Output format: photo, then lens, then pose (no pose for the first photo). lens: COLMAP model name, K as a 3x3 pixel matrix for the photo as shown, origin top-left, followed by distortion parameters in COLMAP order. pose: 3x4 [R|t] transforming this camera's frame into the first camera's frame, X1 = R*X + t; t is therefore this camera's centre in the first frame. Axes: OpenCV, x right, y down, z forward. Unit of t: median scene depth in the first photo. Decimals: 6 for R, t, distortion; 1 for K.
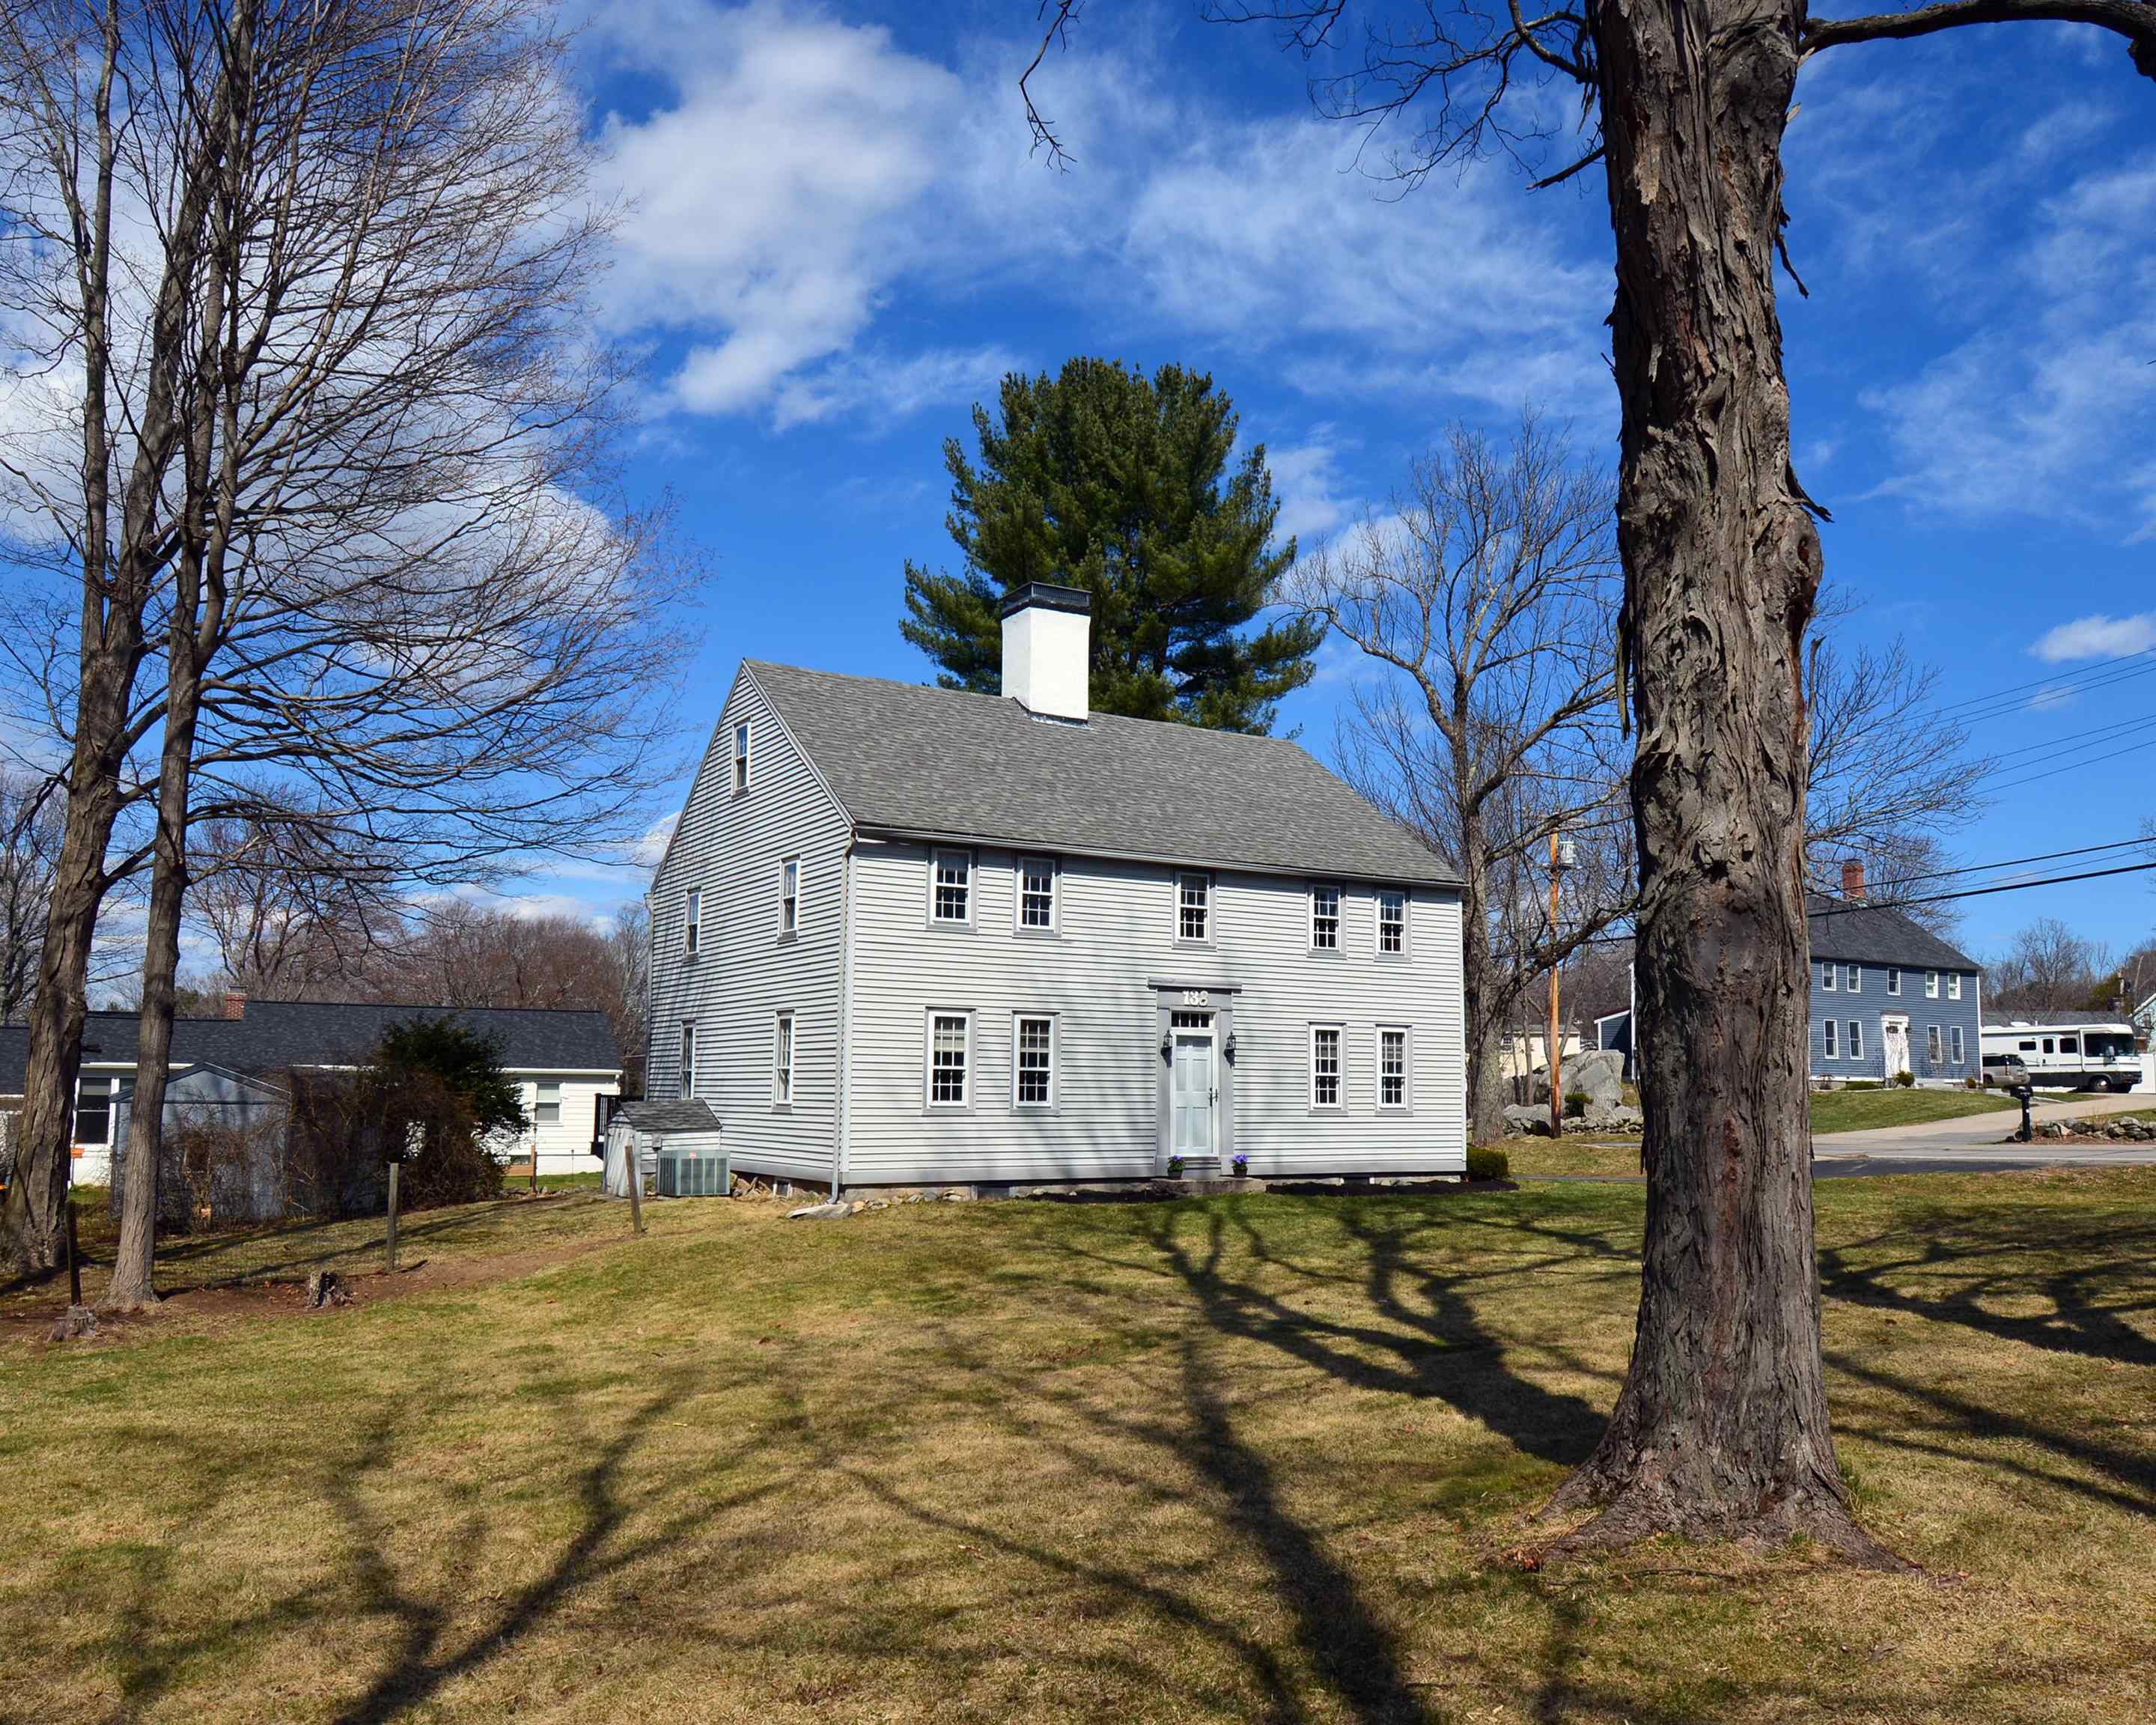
lens RADIAL K [[1525.1, 0, 971.0], [0, 1525.1, 806.5], [0, 0, 1]] dist [-0.021278, -0.000230]
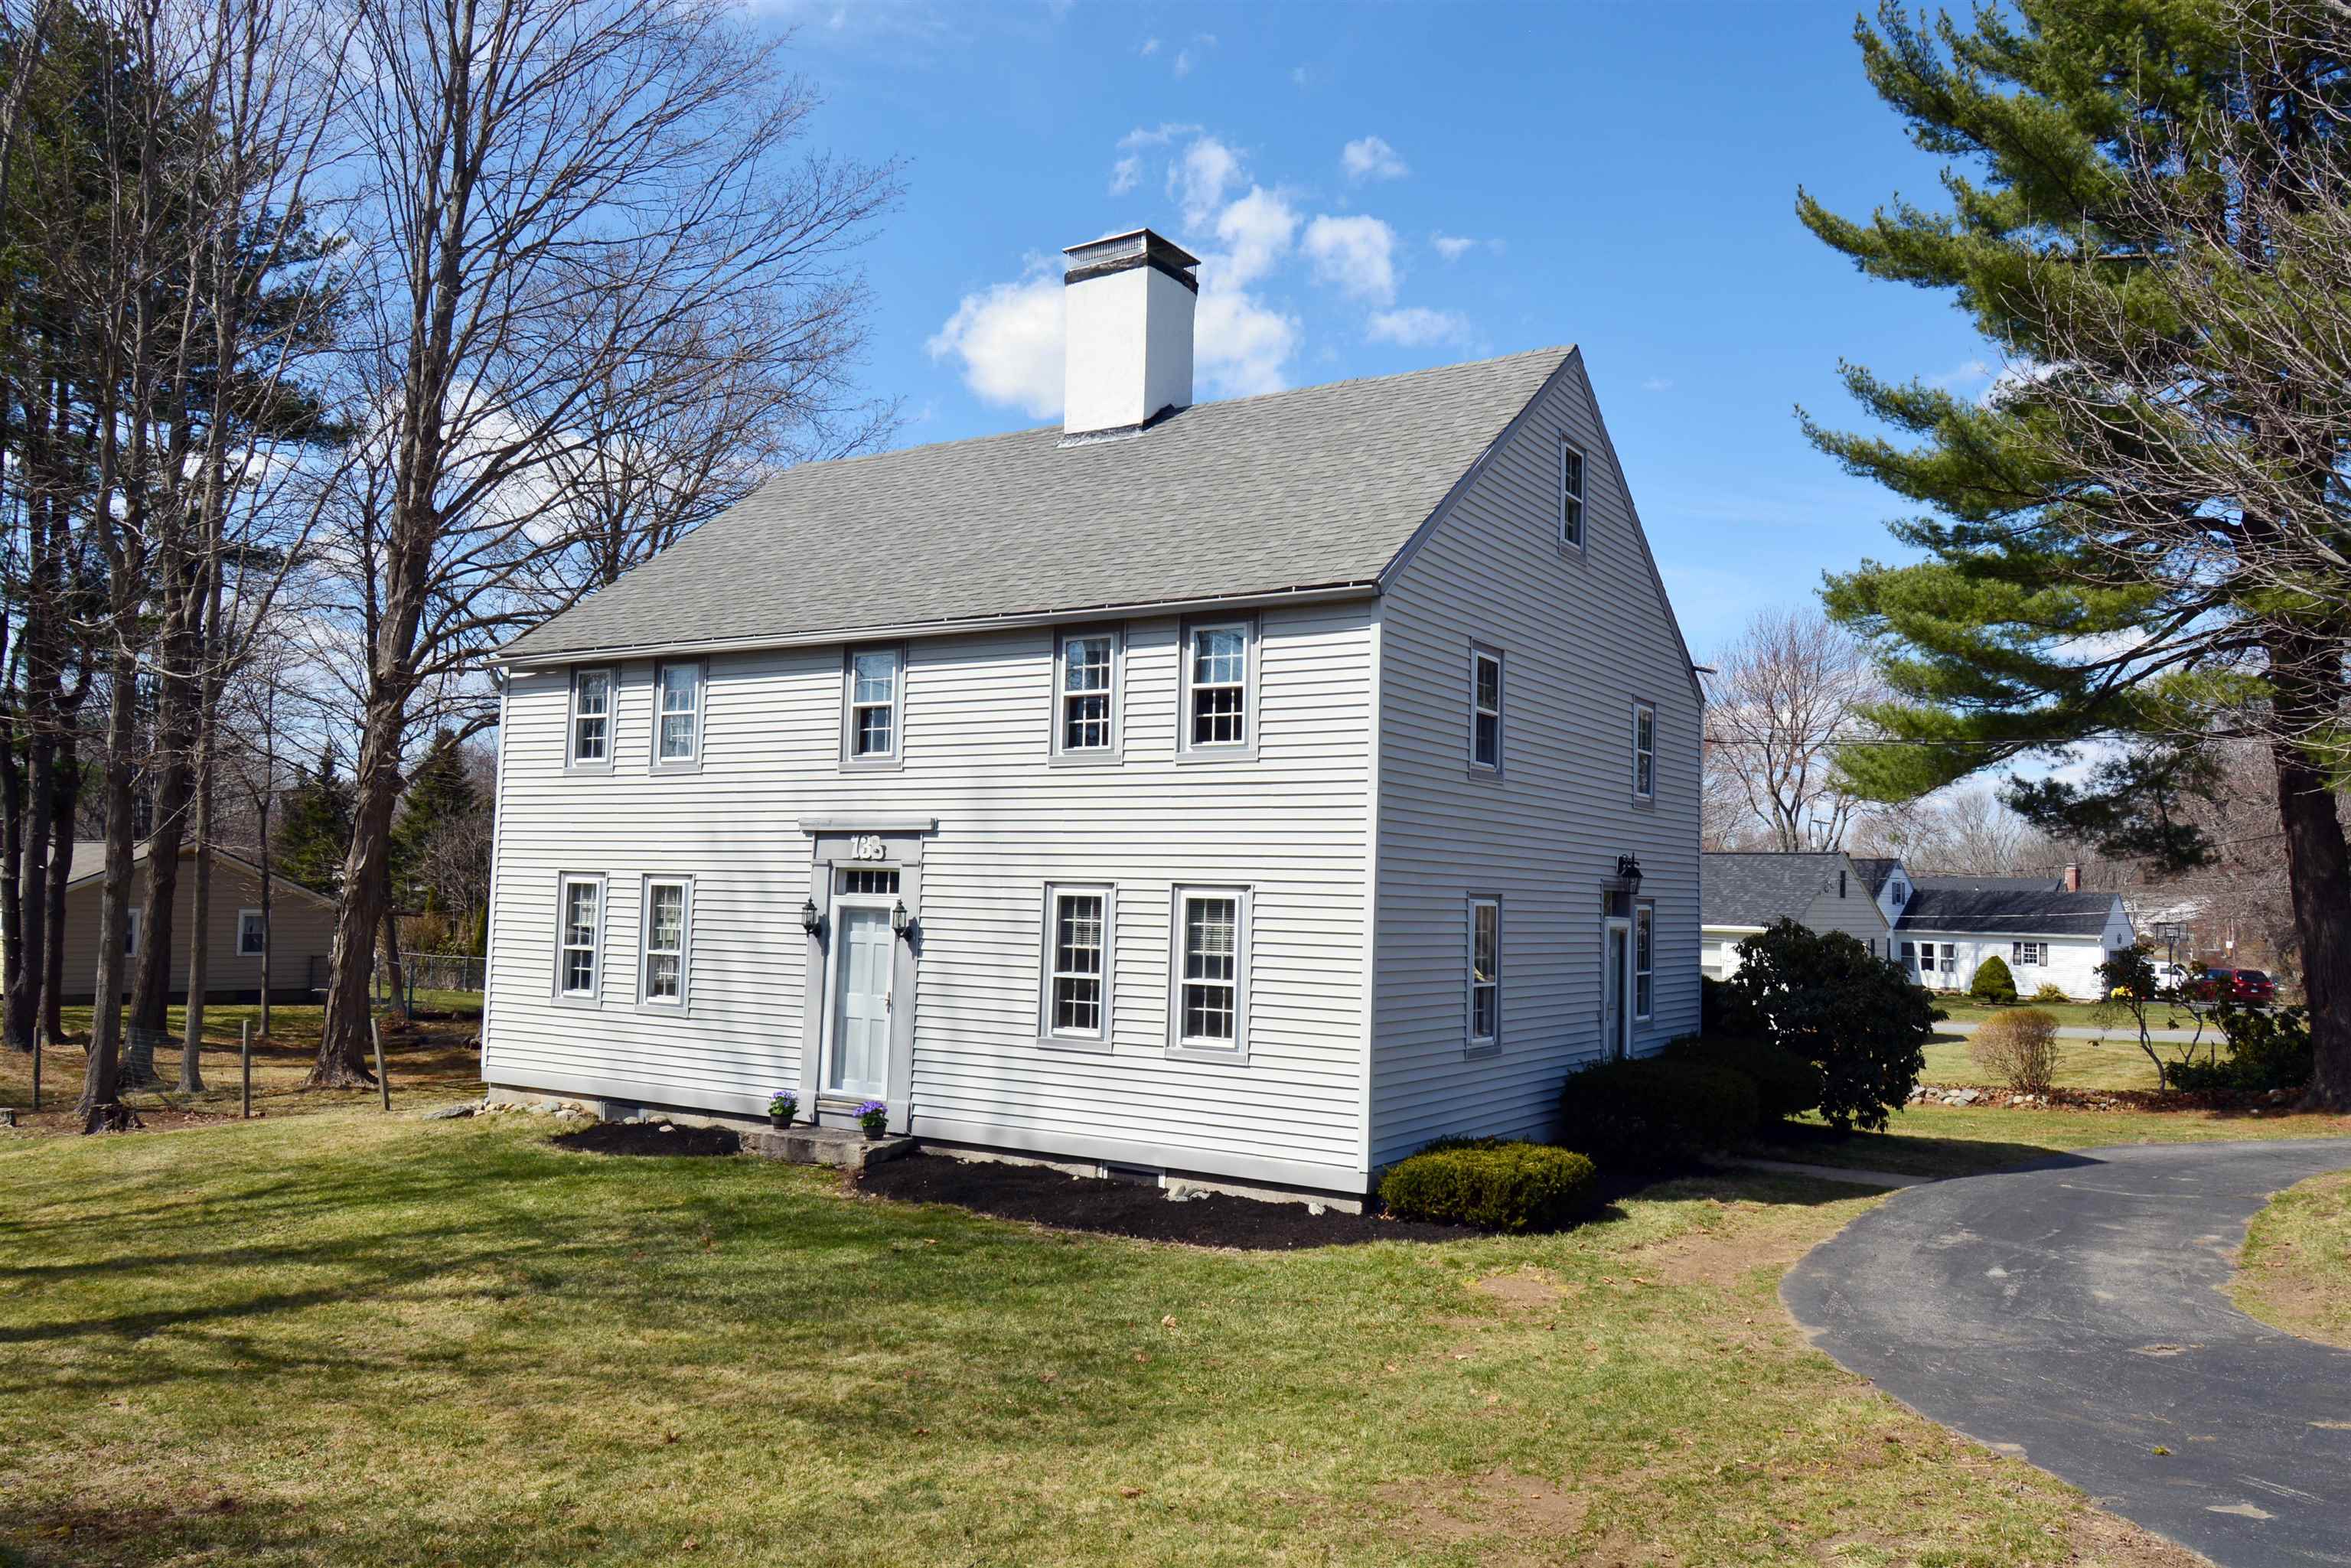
lens RADIAL K [[1710.4, 0, 1173.0], [0, 1710.4, 786.0], [0, 0, 1]] dist [-0.032154, 0.002706]
pose [[0.510009, -0.087357, -0.855722, 0.807455], [0.101059, 0.994025, -0.041245, 0.140483], [0.854212, -0.065443, 0.515790, 0.735469]]
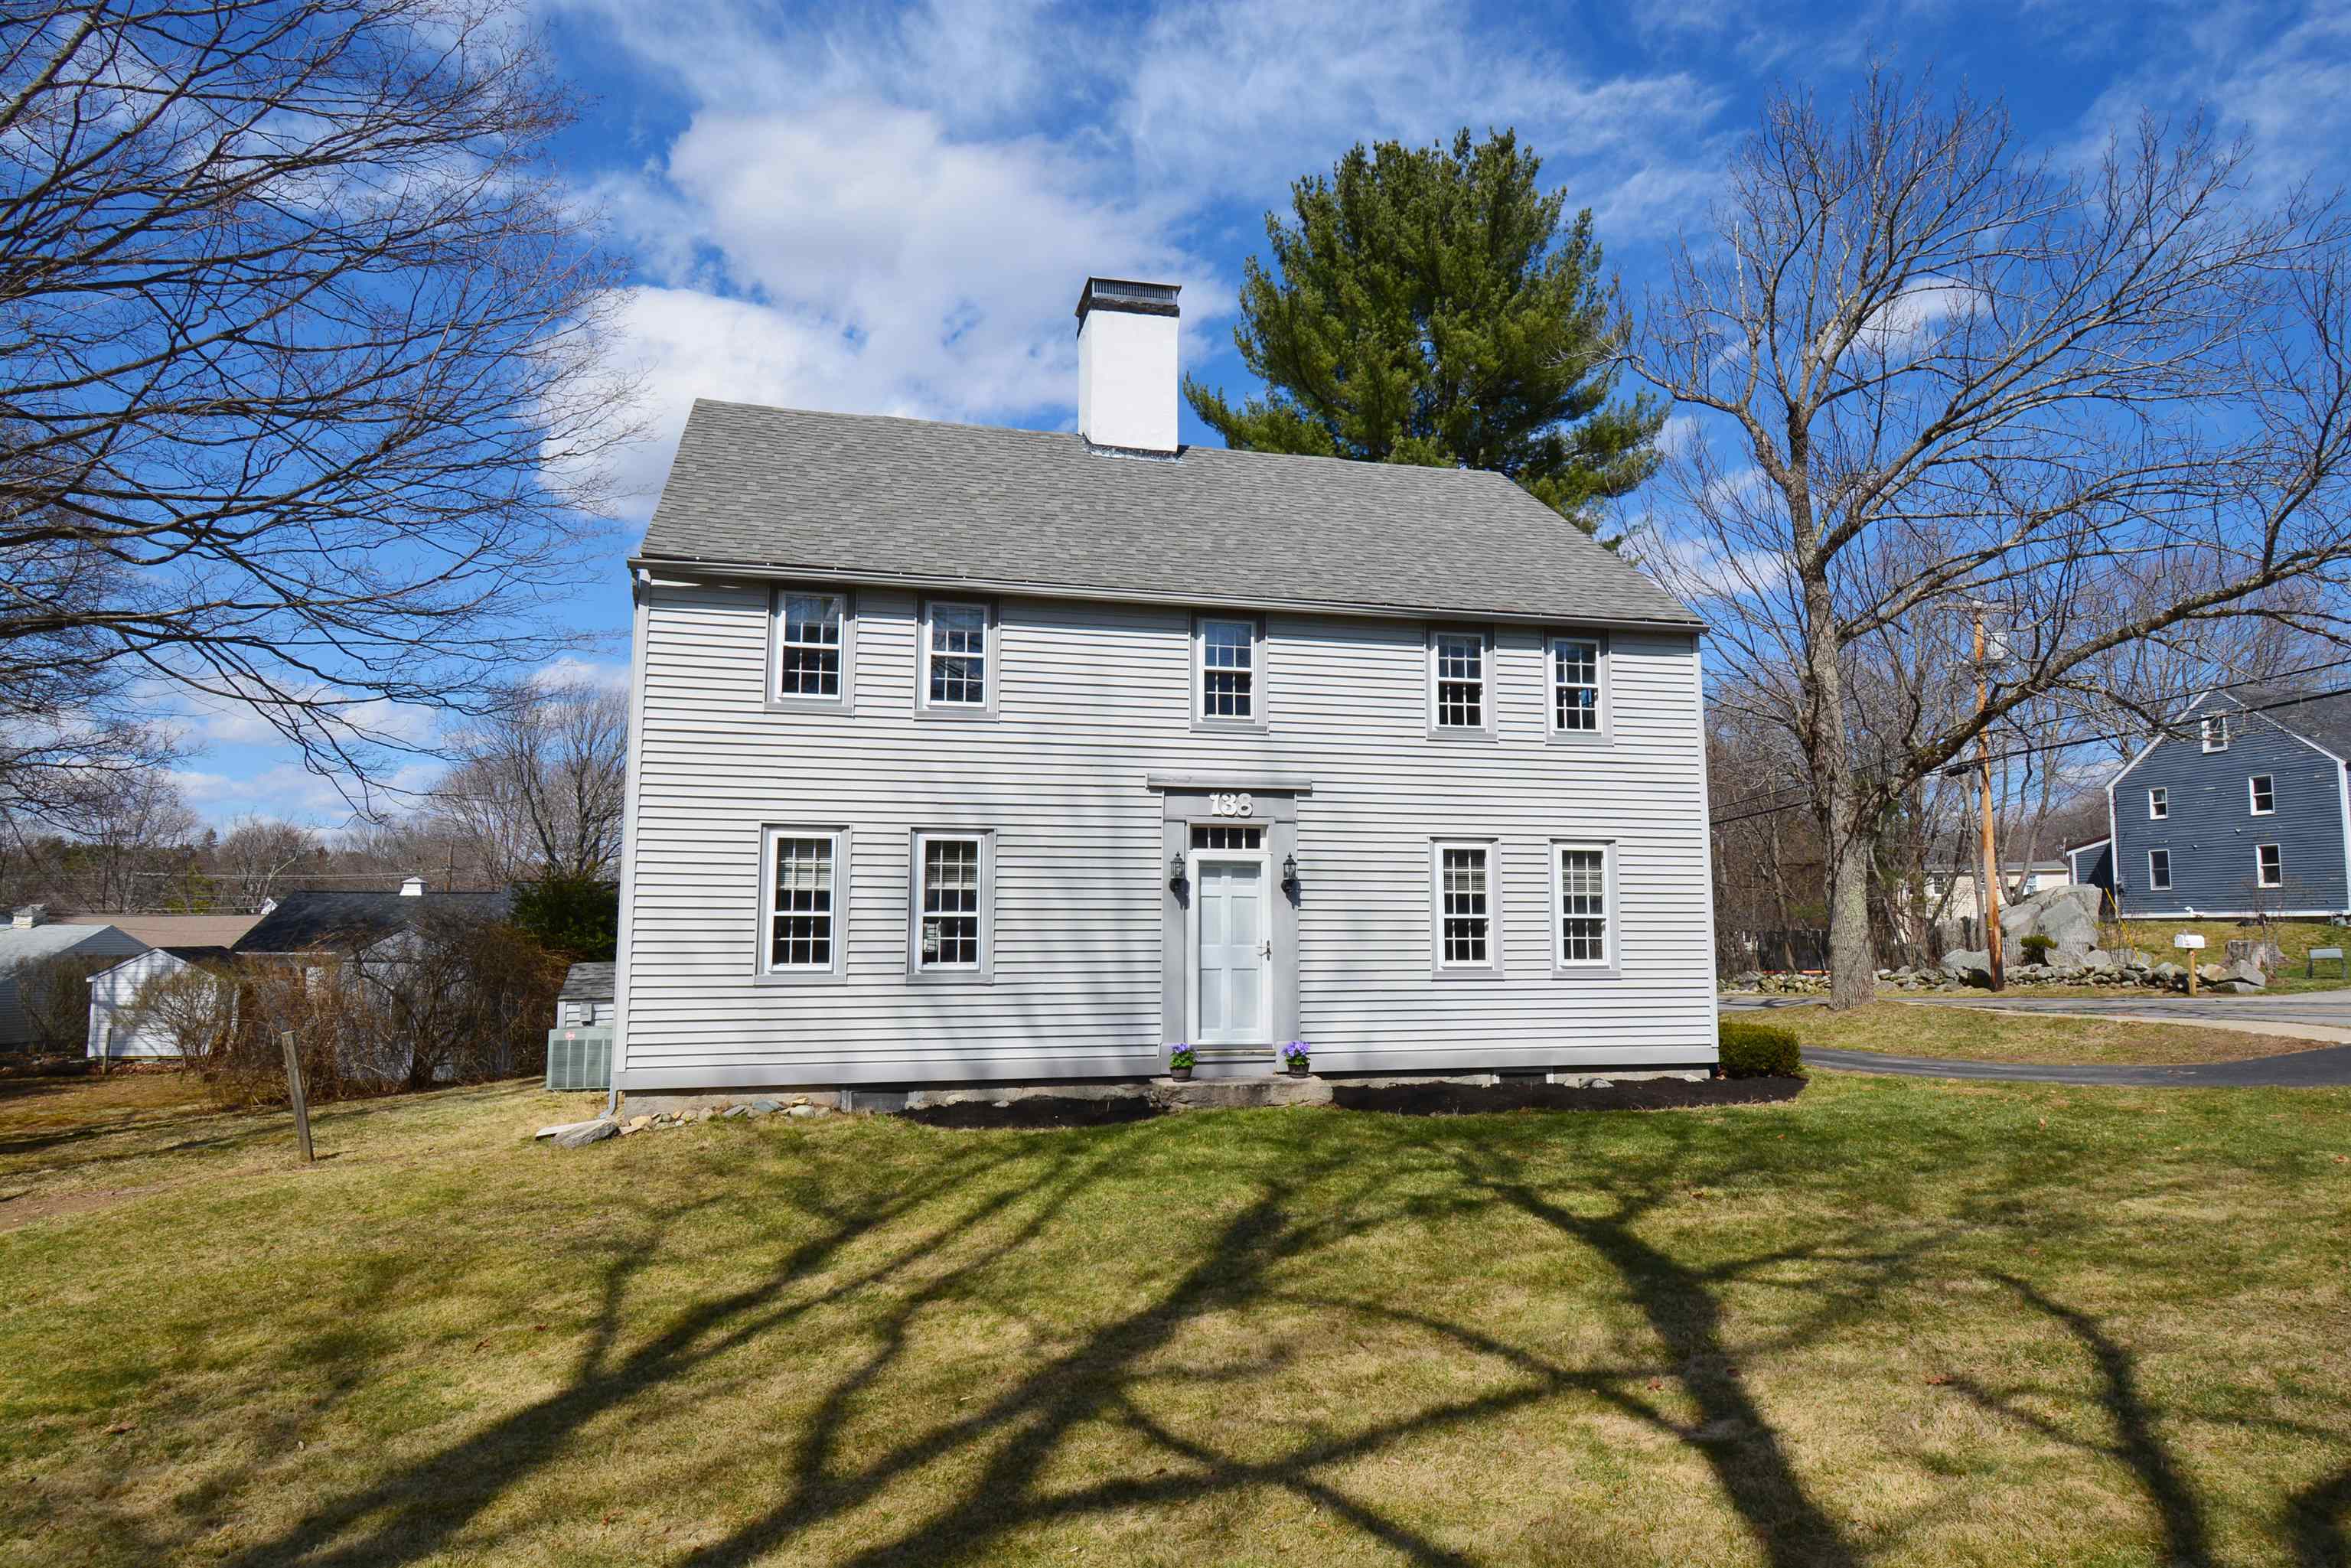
lens RADIAL K [[1278.8, 0, 1187.5], [0, 1278.8, 713.4], [0, 0, 1]] dist [-0.003960, 0.000045]
pose [[0.970423, -0.051892, -0.235767, 0.258922], [0.054368, 0.998513, 0.004009, 0.081557], [0.235209, -0.016708, 0.971801, 0.447593]]
